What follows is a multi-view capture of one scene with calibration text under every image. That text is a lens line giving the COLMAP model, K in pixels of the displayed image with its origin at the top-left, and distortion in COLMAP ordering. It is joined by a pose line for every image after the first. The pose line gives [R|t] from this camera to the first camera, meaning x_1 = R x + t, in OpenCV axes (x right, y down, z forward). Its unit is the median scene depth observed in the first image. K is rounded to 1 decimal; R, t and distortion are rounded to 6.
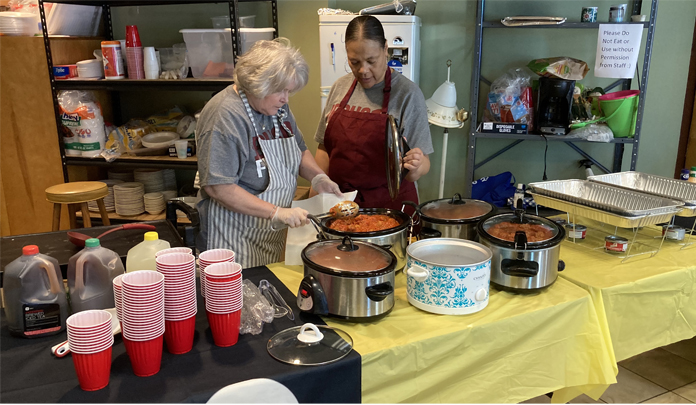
lens RADIAL K [[514.6, 0, 377.0], [0, 514.6, 192.9], [0, 0, 1]] dist [0.003623, 0.001166]
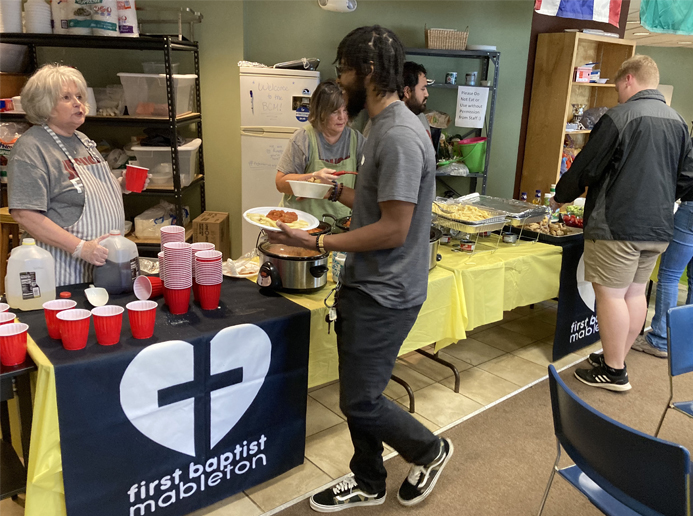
lens RADIAL K [[564.4, 0, 346.5], [0, 564.4, 258.0], [0, 0, 1]] dist [0.005276, -0.002306]
pose [[0.977191, -0.017081, 0.211674, -0.162917], [0.013694, 0.999754, 0.017457, 0.084514], [-0.211920, -0.014160, 0.977185, -0.361501]]
